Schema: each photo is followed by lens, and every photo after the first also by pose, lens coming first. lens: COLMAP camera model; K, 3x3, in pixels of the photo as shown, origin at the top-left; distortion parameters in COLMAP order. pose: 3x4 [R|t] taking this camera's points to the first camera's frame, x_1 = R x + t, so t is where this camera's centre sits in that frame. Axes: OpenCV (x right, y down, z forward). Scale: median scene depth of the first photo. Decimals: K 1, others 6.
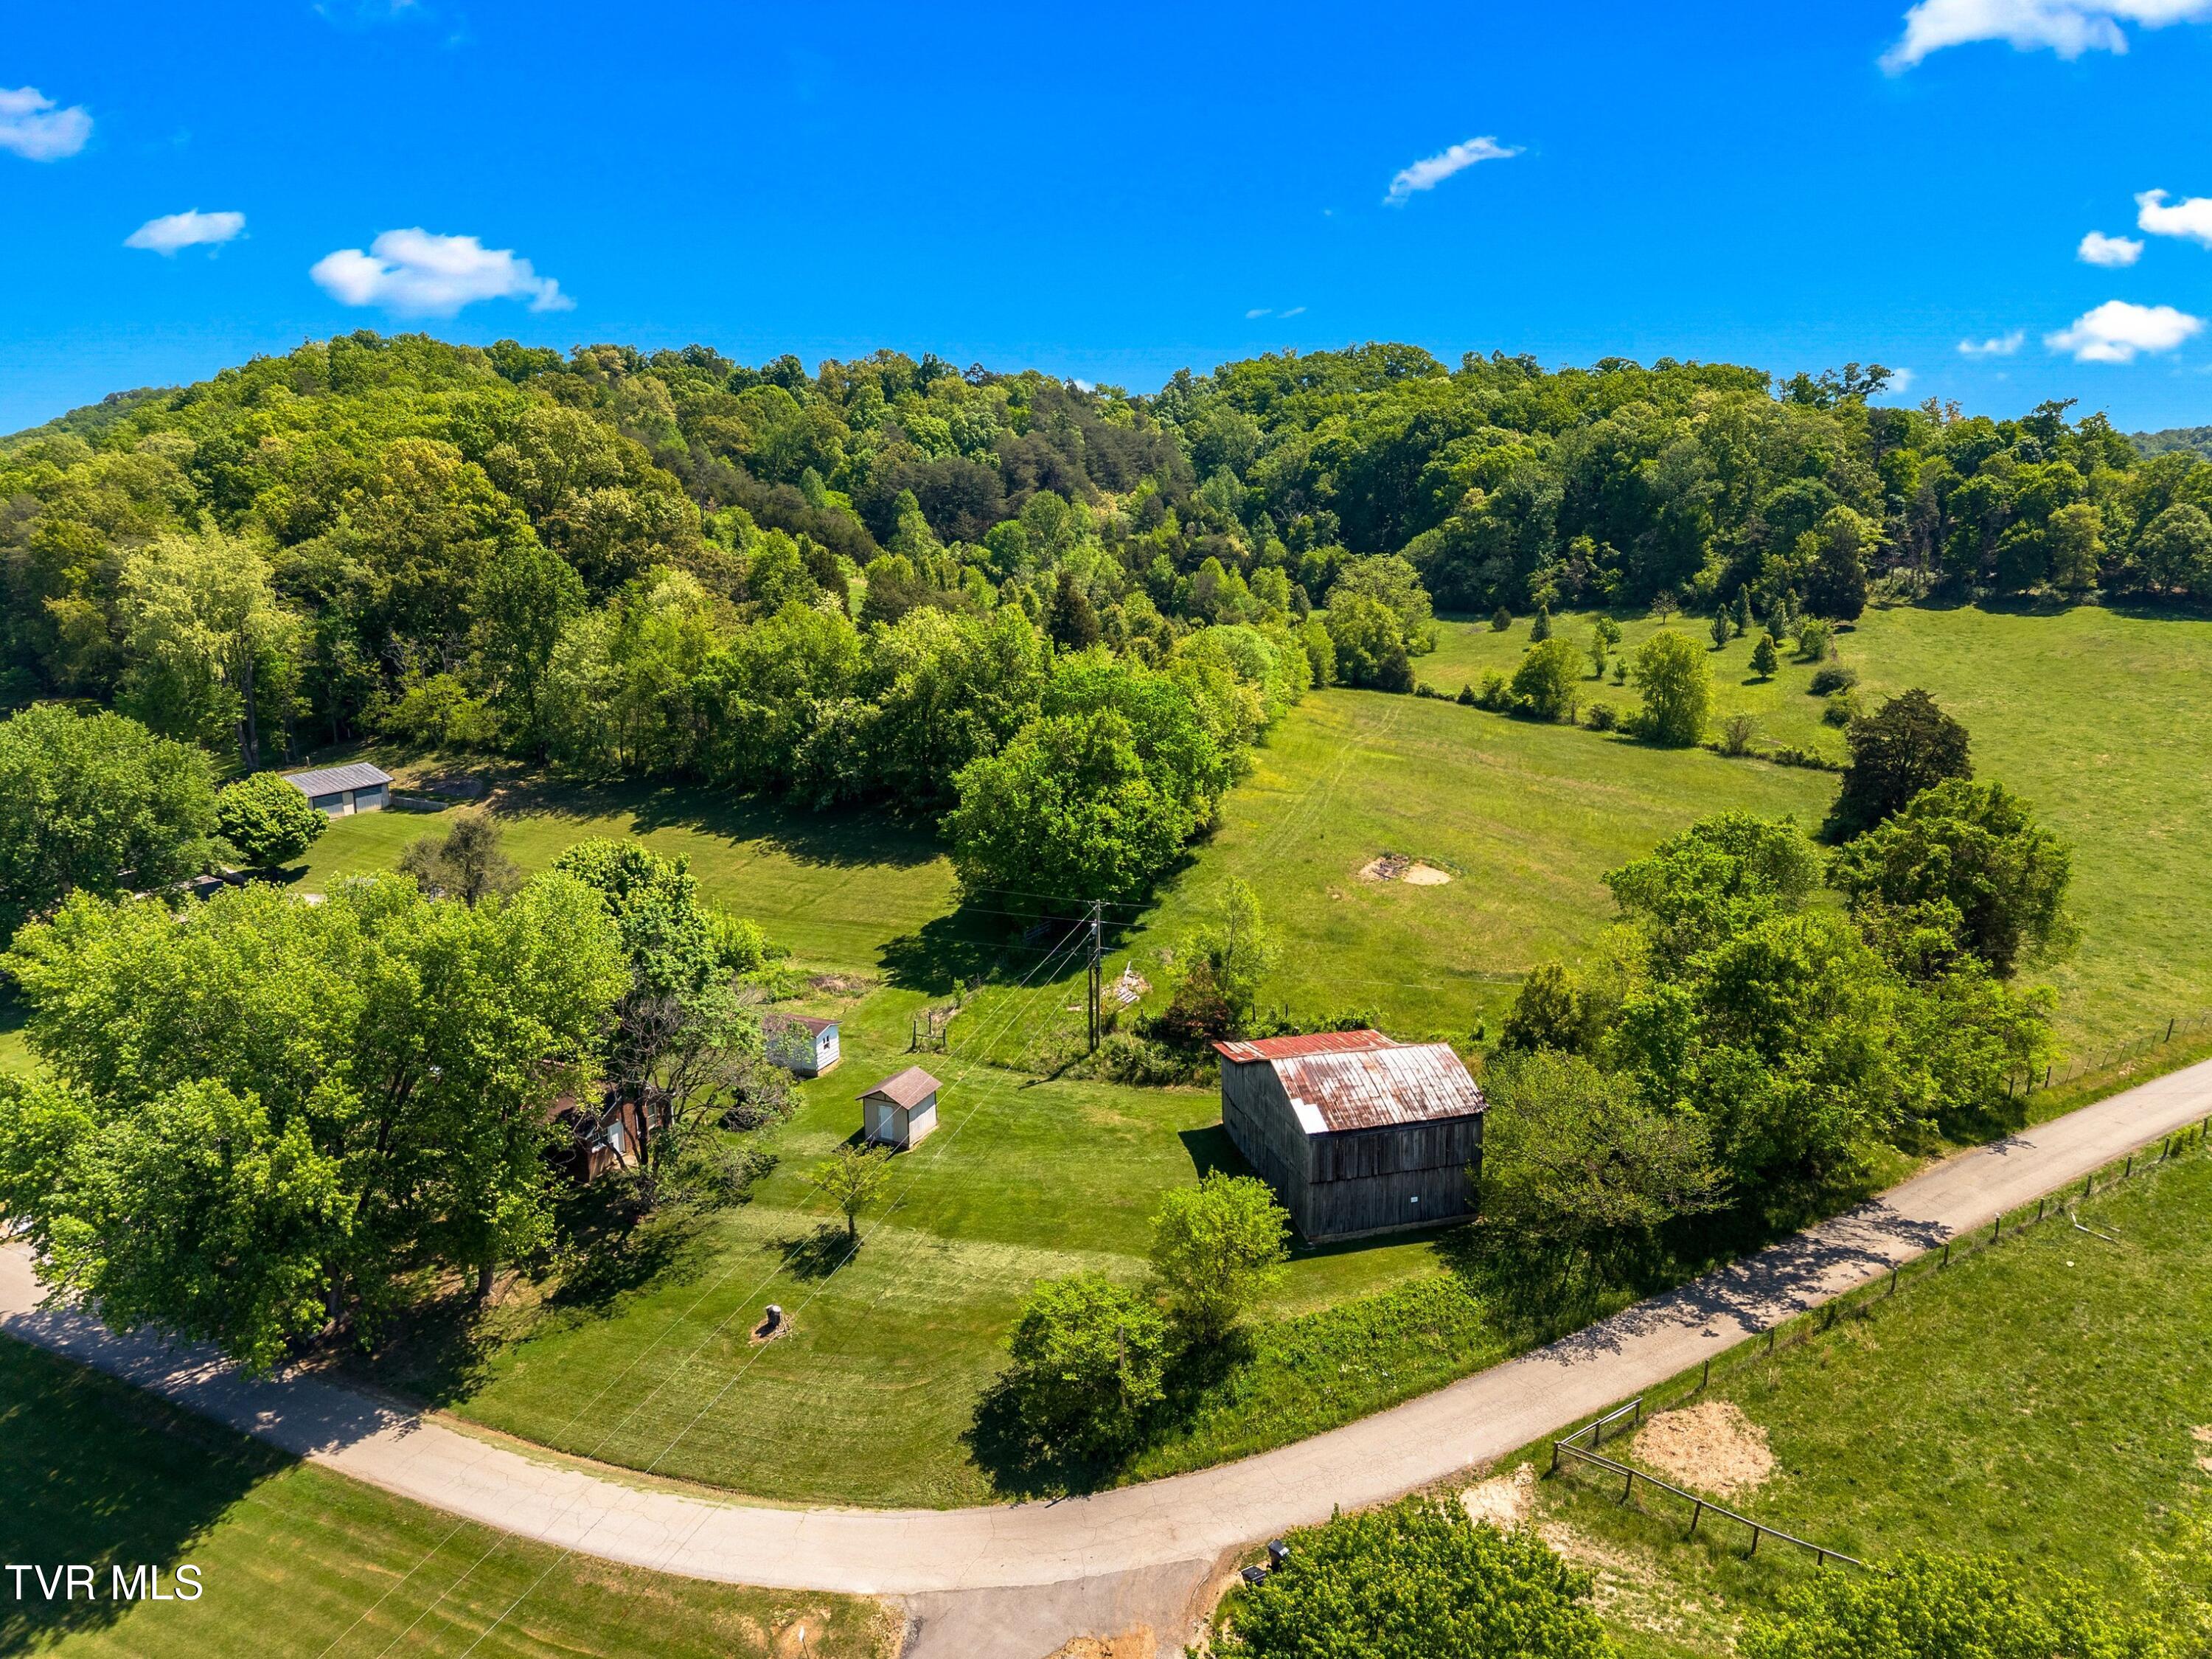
lens RADIAL K [[1484.2, 0, 1099.6], [0, 1484.2, 856.8], [0, 0, 1]] dist [0.044726, -0.050380]
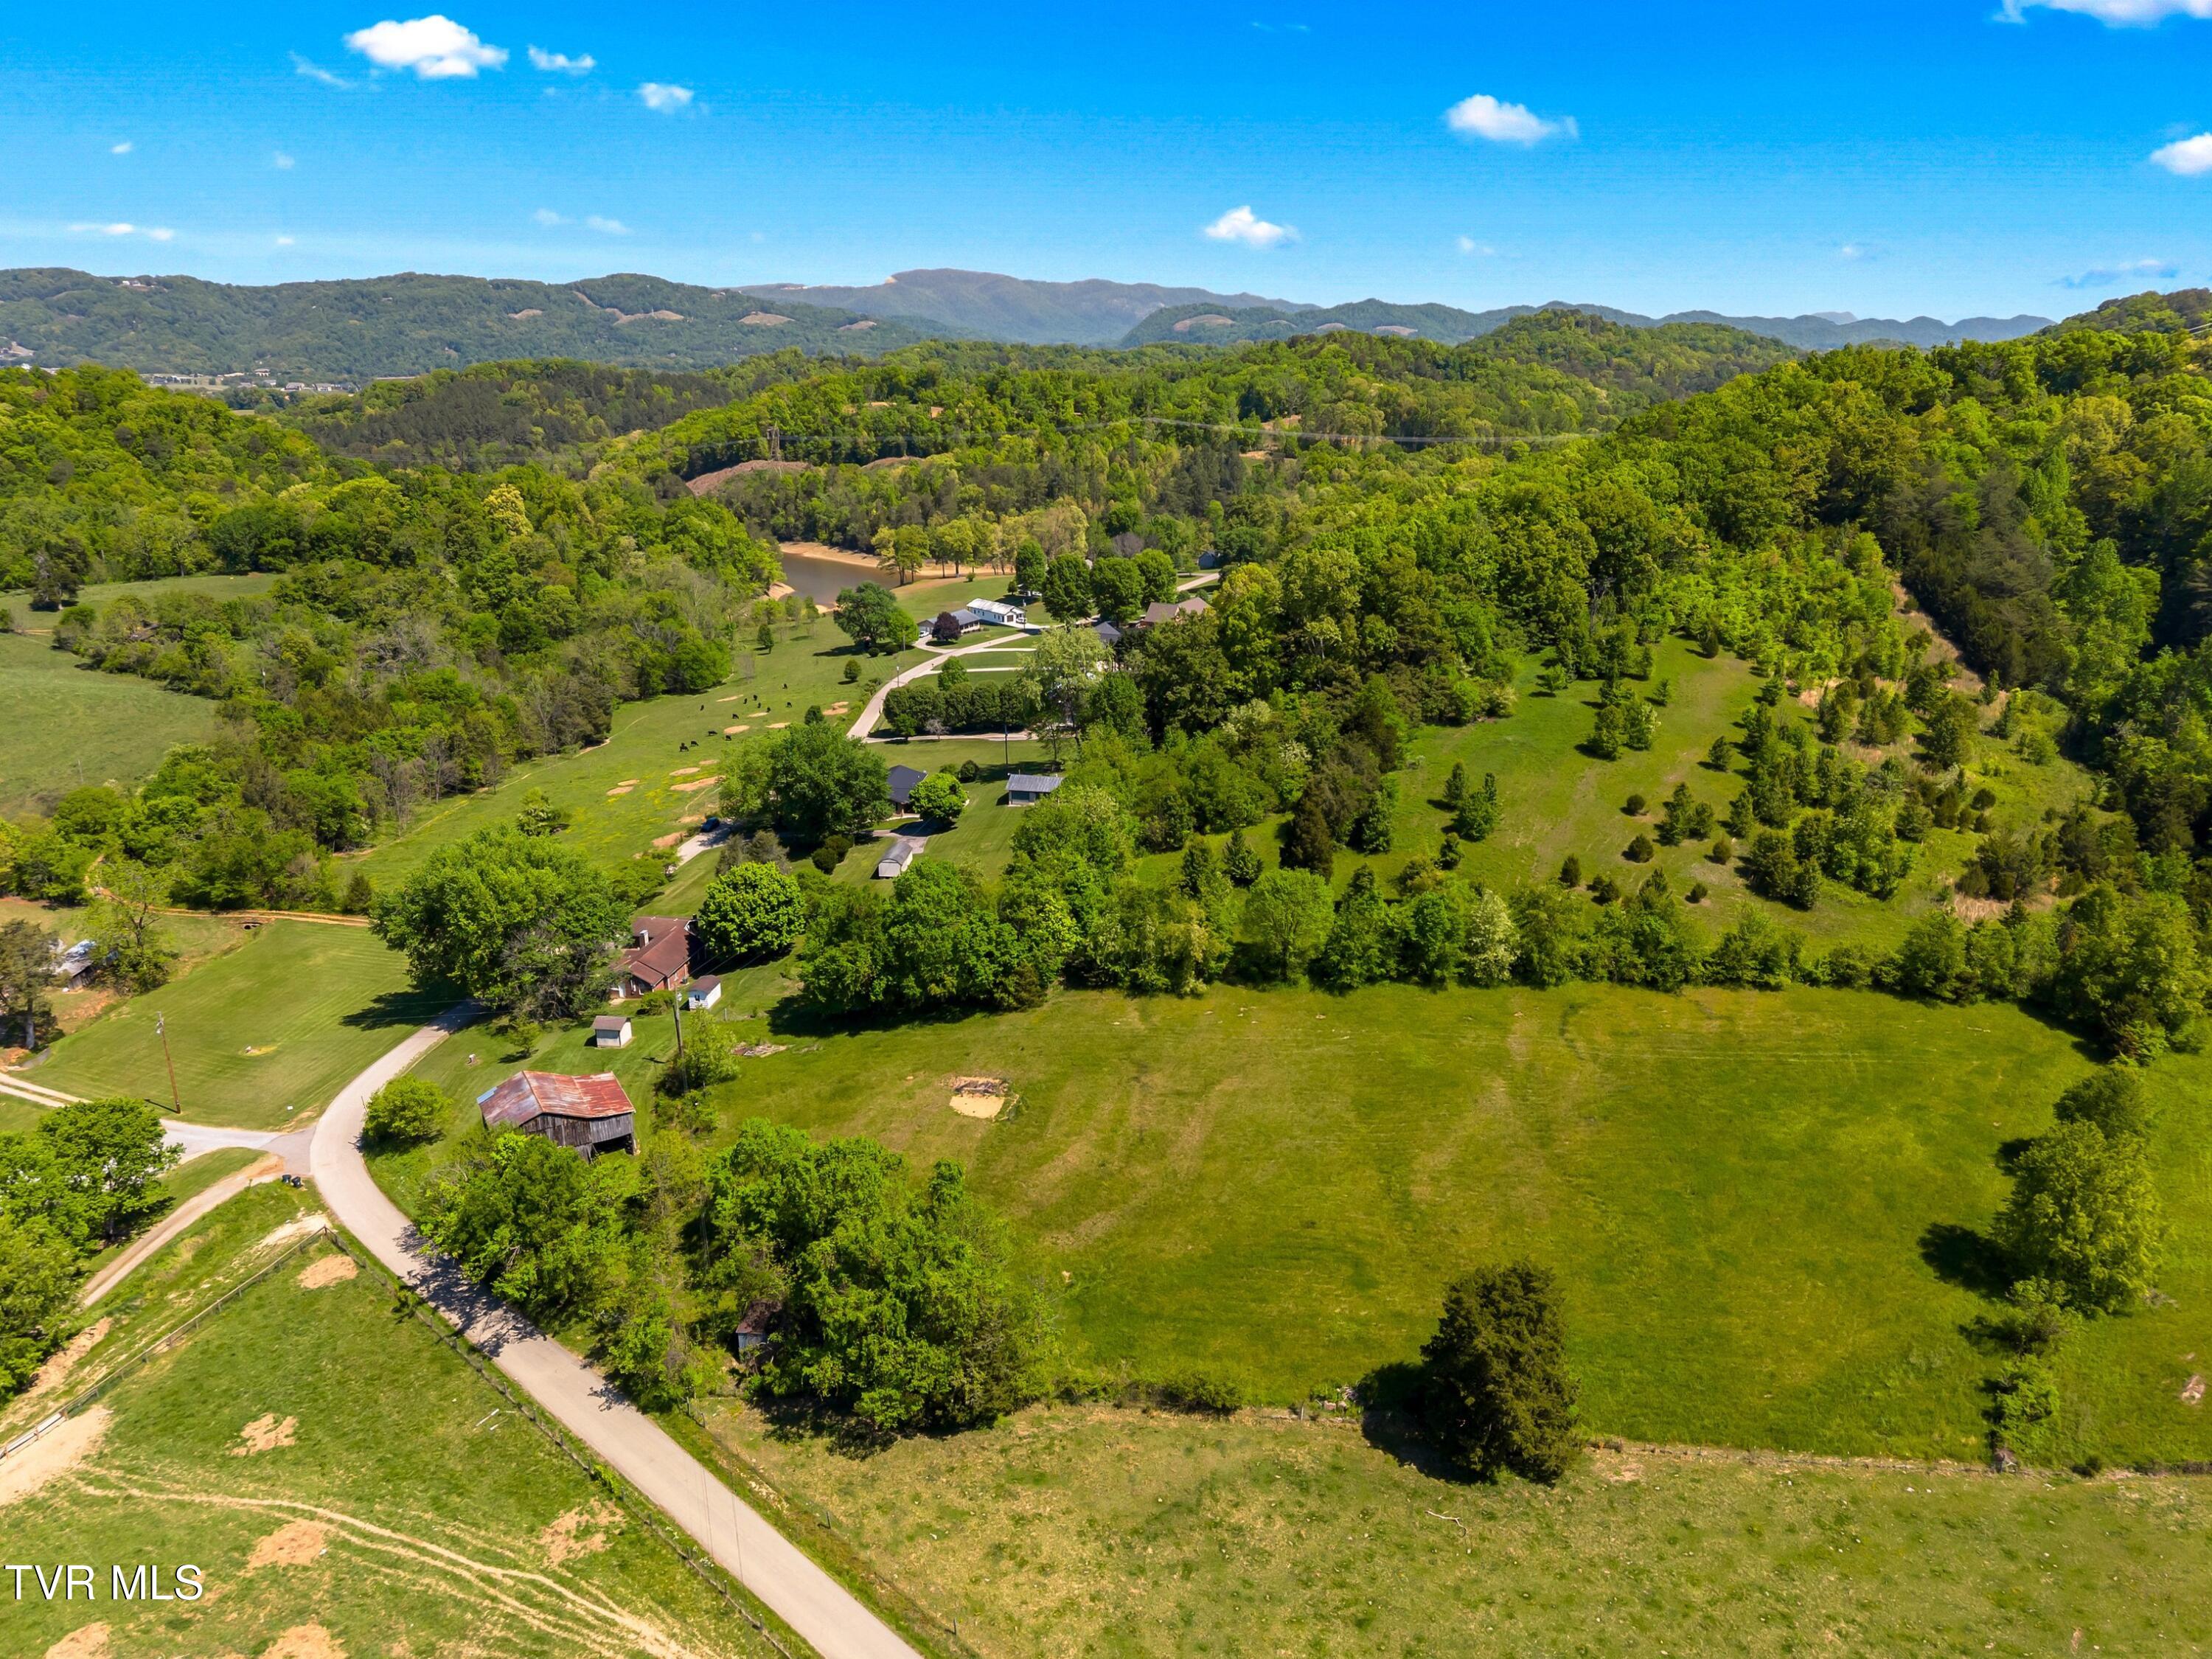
lens RADIAL K [[1484.2, 0, 1102.6], [0, 1484.2, 836.0], [0, 0, 1]] dist [0.044726, -0.050380]
pose [[0.279620, 0.313682, -0.907423, 0.581065], [-0.228125, 0.939764, 0.254565, -0.241225], [0.932616, 0.135824, 0.334335, 0.280452]]
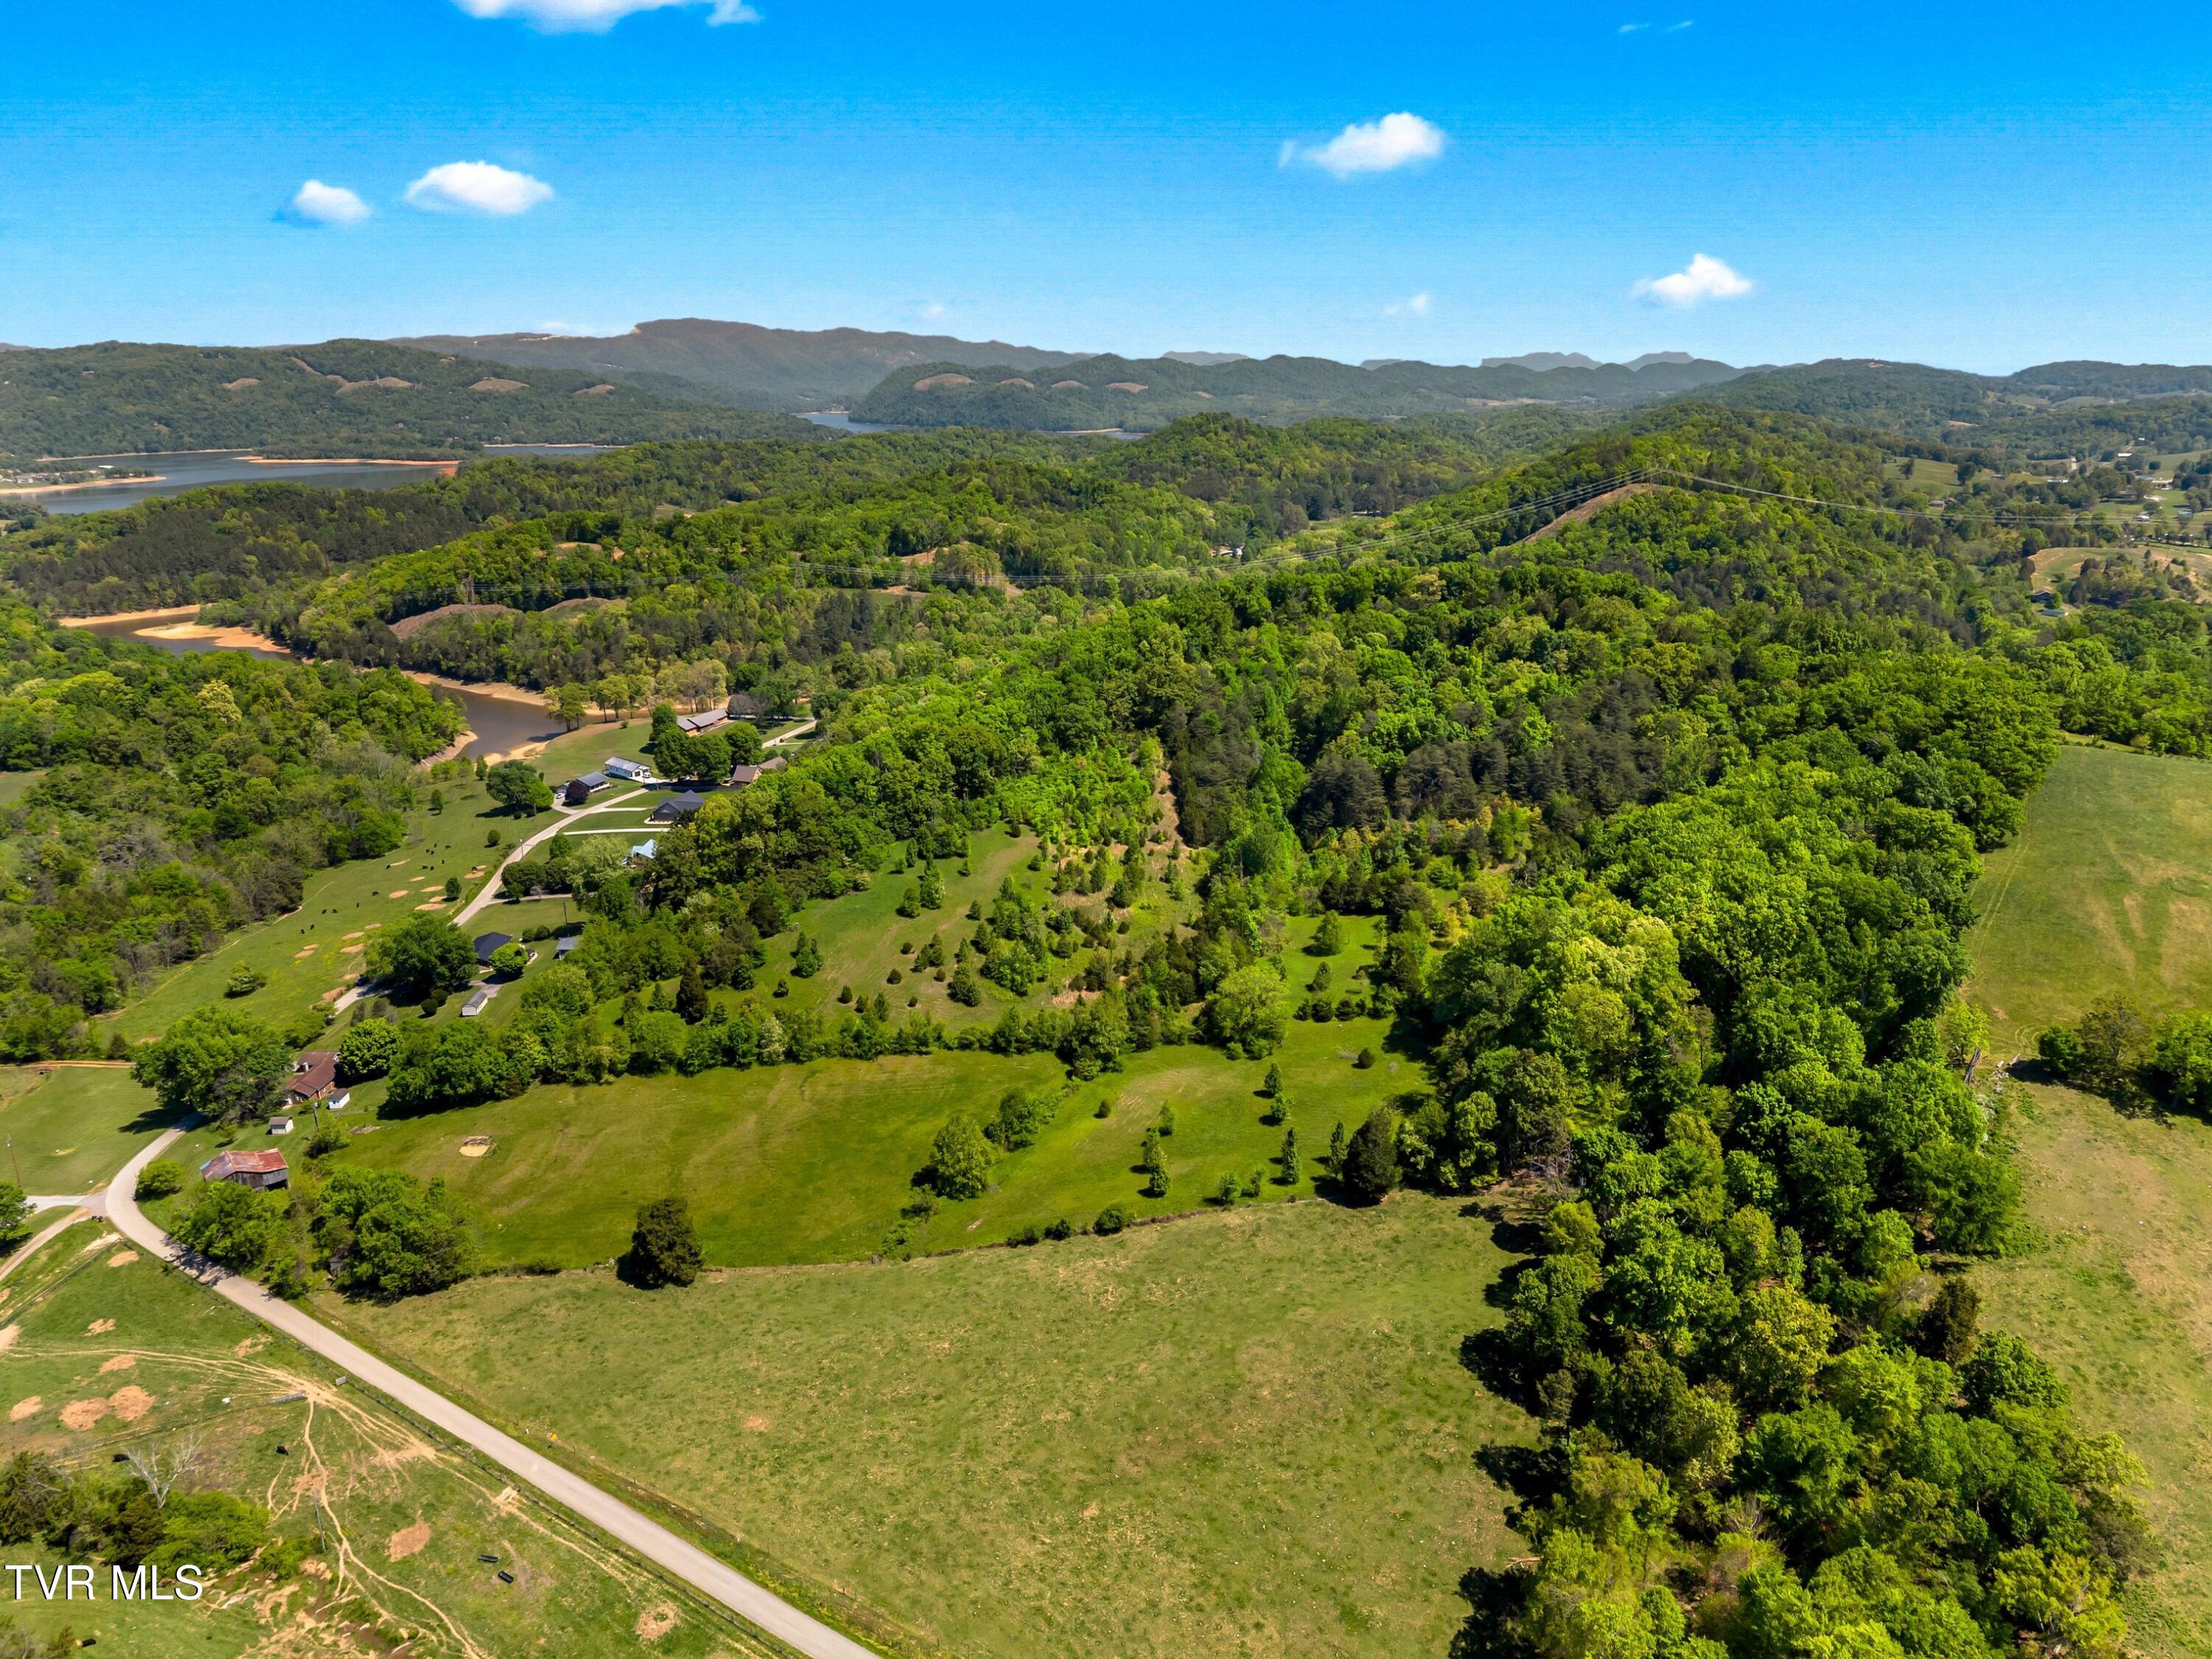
lens RADIAL K [[1484.2, 0, 1096.5], [0, 1484.2, 827.9], [0, 0, 1]] dist [0.044726, -0.050380]
pose [[0.418554, 0.270970, -0.866826, 1.169342], [-0.210718, 0.957382, 0.197531, -0.531534], [0.883408, 0.099978, 0.457814, 0.313769]]
